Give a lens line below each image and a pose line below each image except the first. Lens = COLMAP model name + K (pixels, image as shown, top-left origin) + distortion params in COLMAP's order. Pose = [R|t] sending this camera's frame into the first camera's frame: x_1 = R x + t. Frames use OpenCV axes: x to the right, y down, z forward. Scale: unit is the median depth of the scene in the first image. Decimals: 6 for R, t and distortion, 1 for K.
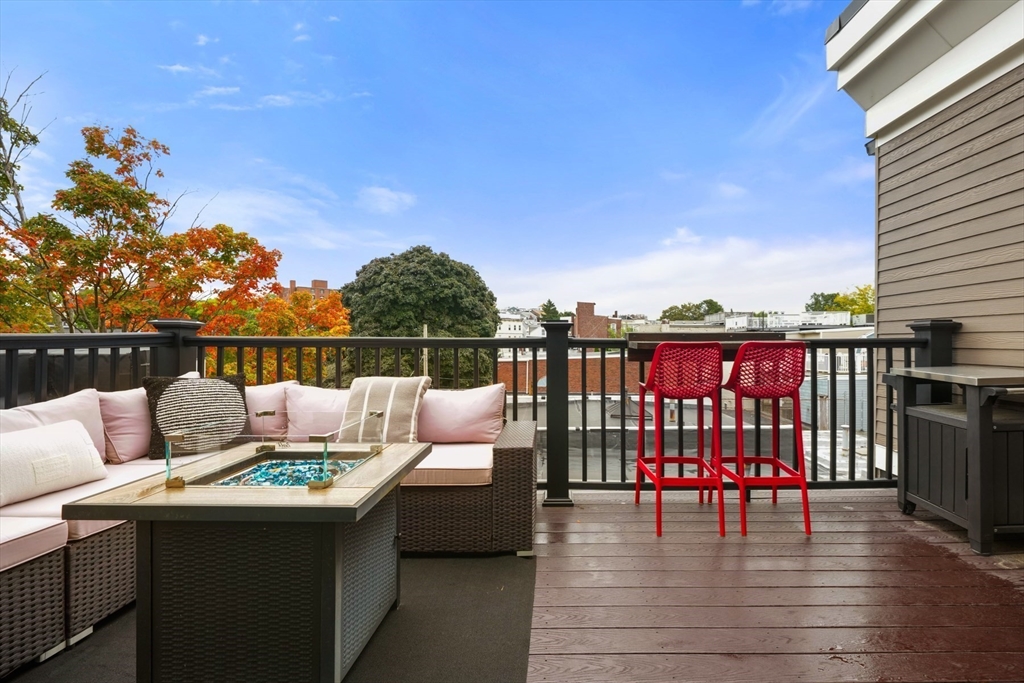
lens RADIAL K [[465.7, 0, 566.6], [0, 465.7, 346.3], [0, 0, 1]] dist [-0.001370, 0.000493]
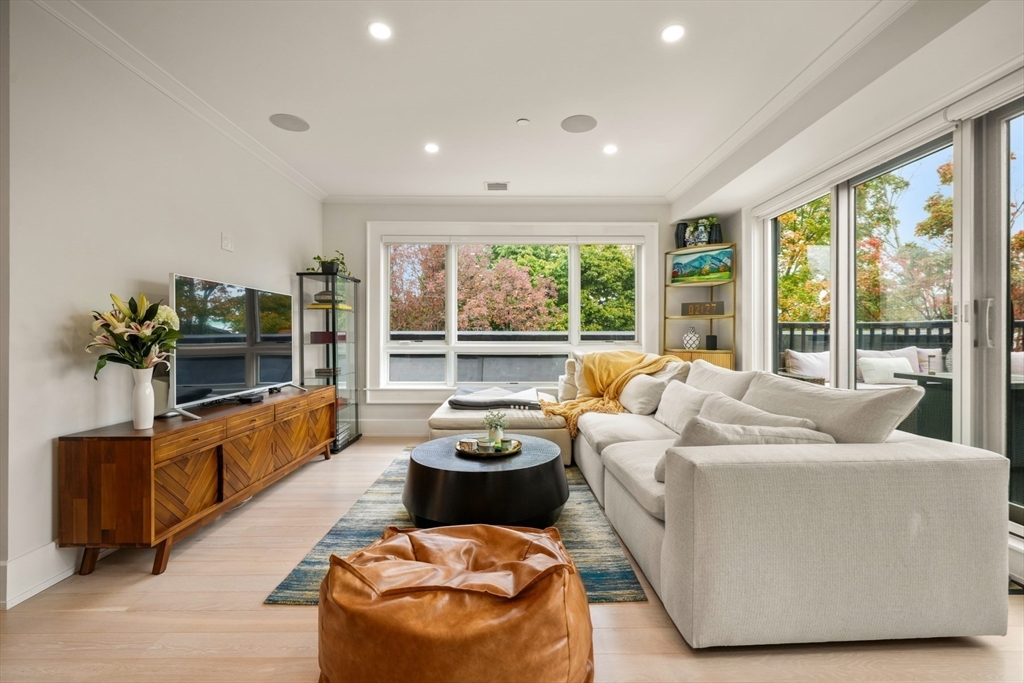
lens RADIAL K [[440.8, 0, 516.1], [0, 440.8, 334.1], [0, 0, 1]] dist [-0.000787, 0.000295]
pose [[-0.011351, -0.010344, -0.999882, 0.049185], [-0.007838, 0.999917, -0.010255, 0.003258], [0.999905, 0.007721, -0.011431, -0.038664]]
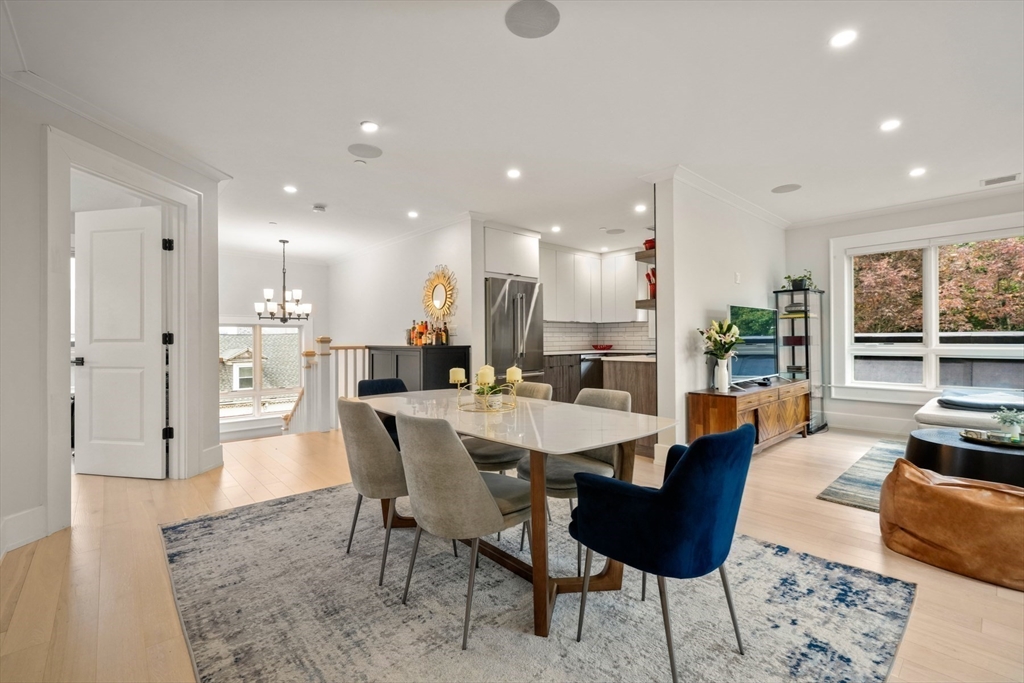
lens RADIAL K [[440.8, 0, 510.0], [0, 440.8, 341.7], [0, 0, 1]] dist [-0.000787, 0.000295]
pose [[-0.758454, 0.004126, -0.651714, 0.085886], [-0.000892, 0.999972, 0.007368, 0.002864], [0.651726, 0.006170, -0.758429, -0.040999]]
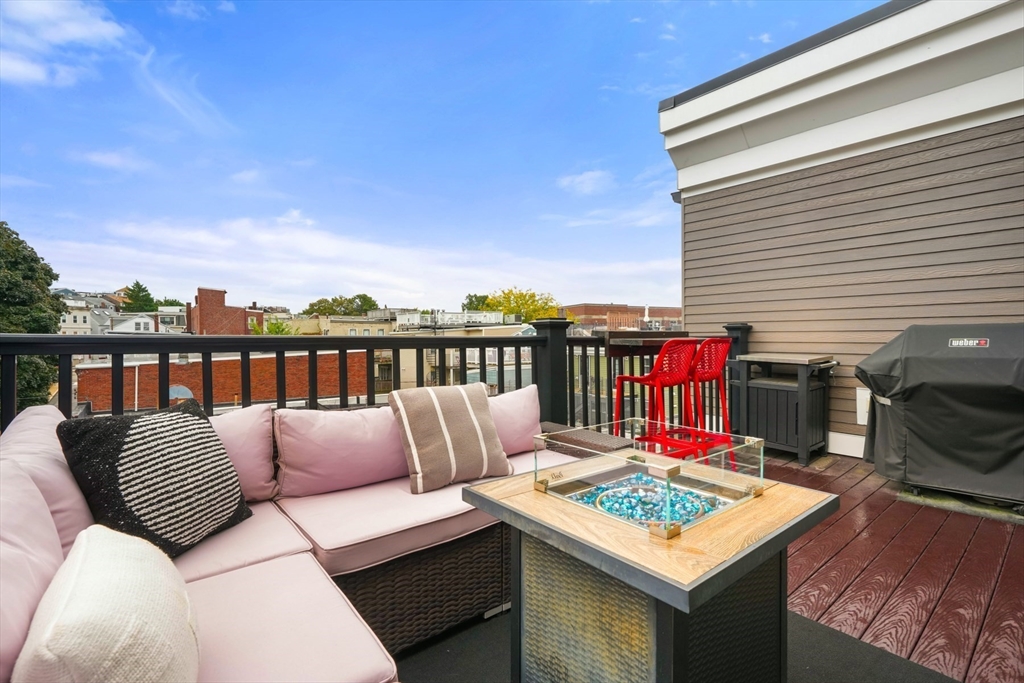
lens RADIAL K [[469.7, 0, 570.0], [0, 469.7, 343.8], [0, 0, 1]] dist [-0.017864, -0.000764]
pose [[0.749889, -0.011610, 0.661461, -0.041328], [0.010465, 0.999929, 0.005687, -0.000369], [-0.661481, 0.002658, 0.749958, 0.014007]]
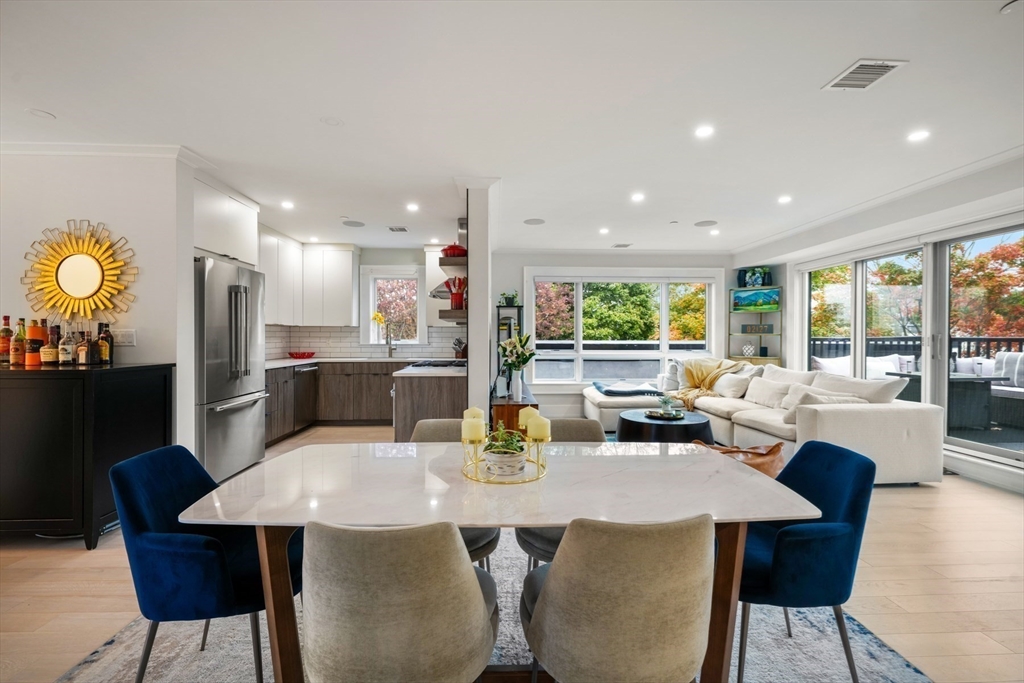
lens RADIAL K [[440.8, 0, 514.5], [0, 440.8, 337.4], [0, 0, 1]] dist [-0.000787, 0.000295]
pose [[0.019451, -0.003294, -0.999805, 0.090286], [-0.009385, 0.999950, -0.003477, 0.000542], [0.999767, 0.009451, 0.019419, -0.077743]]
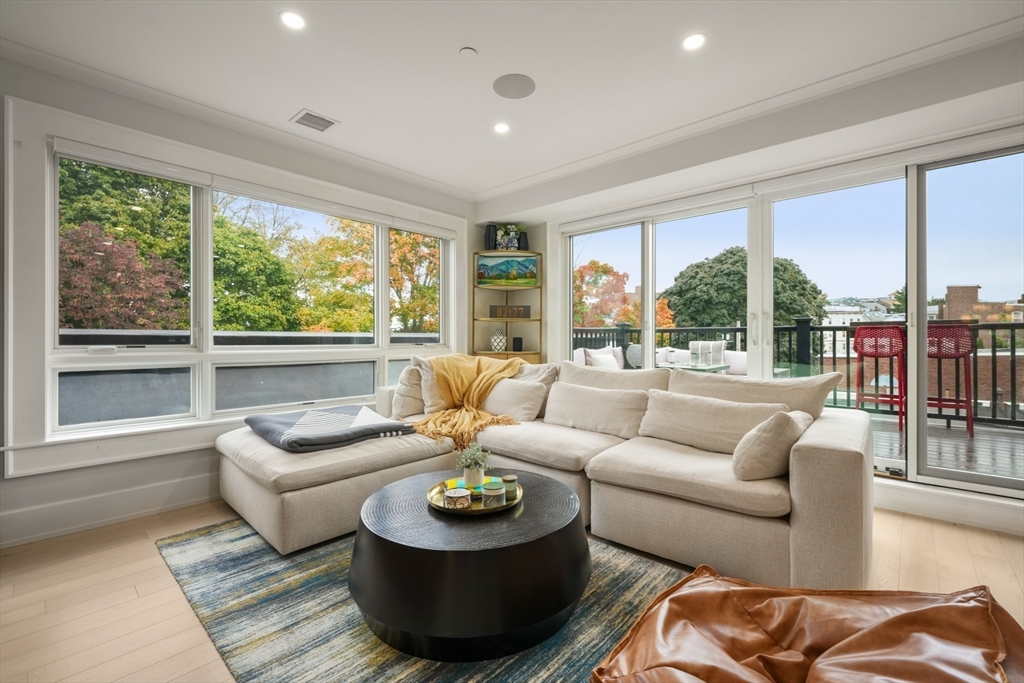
lens RADIAL K [[440.8, 0, 513.2], [0, 440.8, 339.7], [0, 0, 1]] dist [-0.000787, 0.000295]
pose [[0.717869, -0.003298, -0.696170, 0.023495], [-0.002734, 0.999968, -0.007557, 0.003445], [0.696173, 0.007328, 0.717837, -0.068355]]
